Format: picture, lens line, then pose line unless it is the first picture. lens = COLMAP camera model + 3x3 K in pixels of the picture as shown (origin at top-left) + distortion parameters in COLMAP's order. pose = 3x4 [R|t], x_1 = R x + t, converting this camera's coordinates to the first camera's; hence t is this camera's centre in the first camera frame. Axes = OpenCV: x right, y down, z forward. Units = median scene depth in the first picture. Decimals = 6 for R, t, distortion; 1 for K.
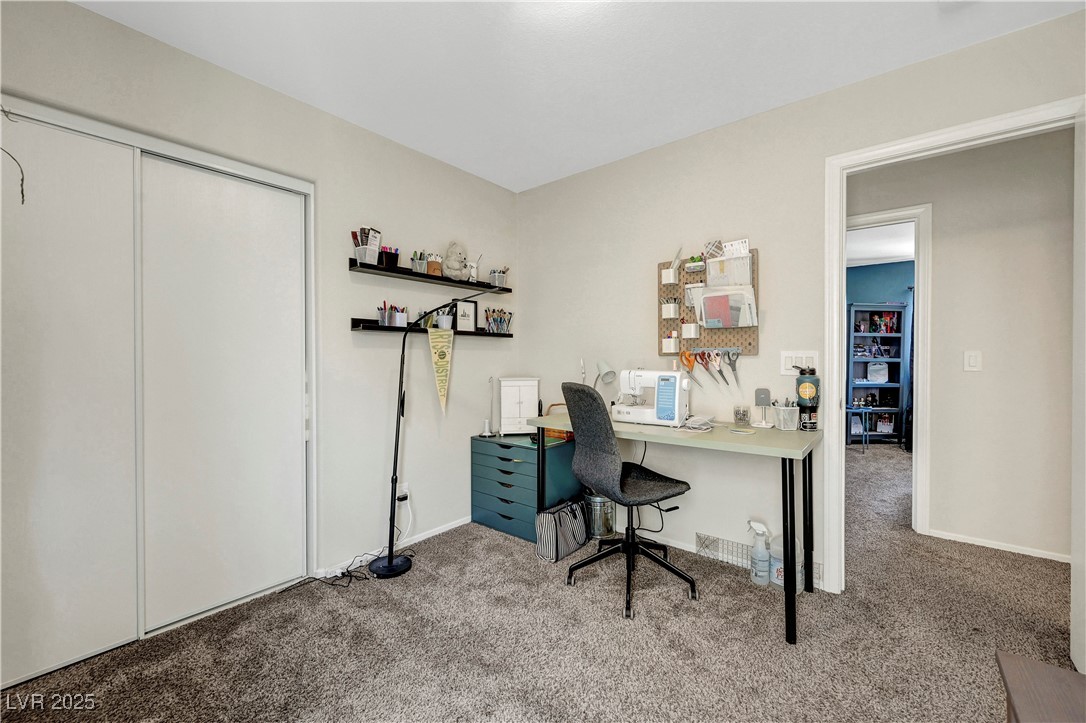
lens RADIAL K [[437.9, 0, 539.5], [0, 437.9, 363.4], [0, 0, 1]] dist [-0.001348, -0.000189]
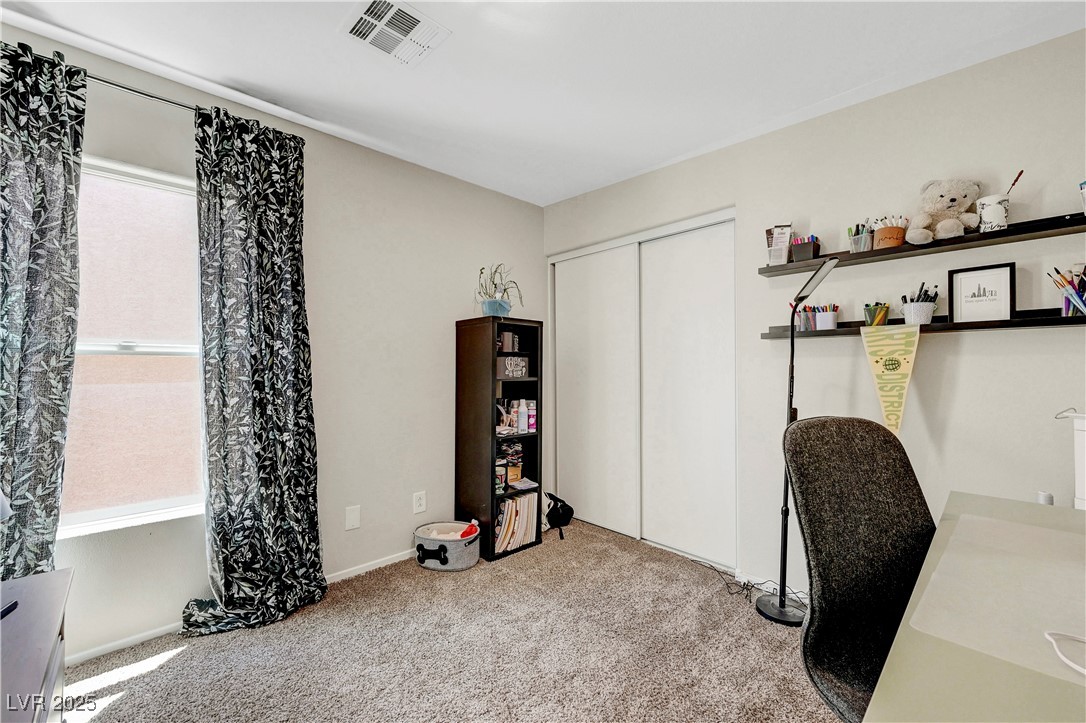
lens RADIAL K [[437.9, 0, 549.4], [0, 437.9, 366.7], [0, 0, 1]] dist [-0.001348, -0.000189]
pose [[-0.122589, 0.001610, -0.992456, 0.509042], [-0.005588, 0.999982, 0.002313, -0.014815], [0.992442, 0.005830, -0.122578, 0.576174]]
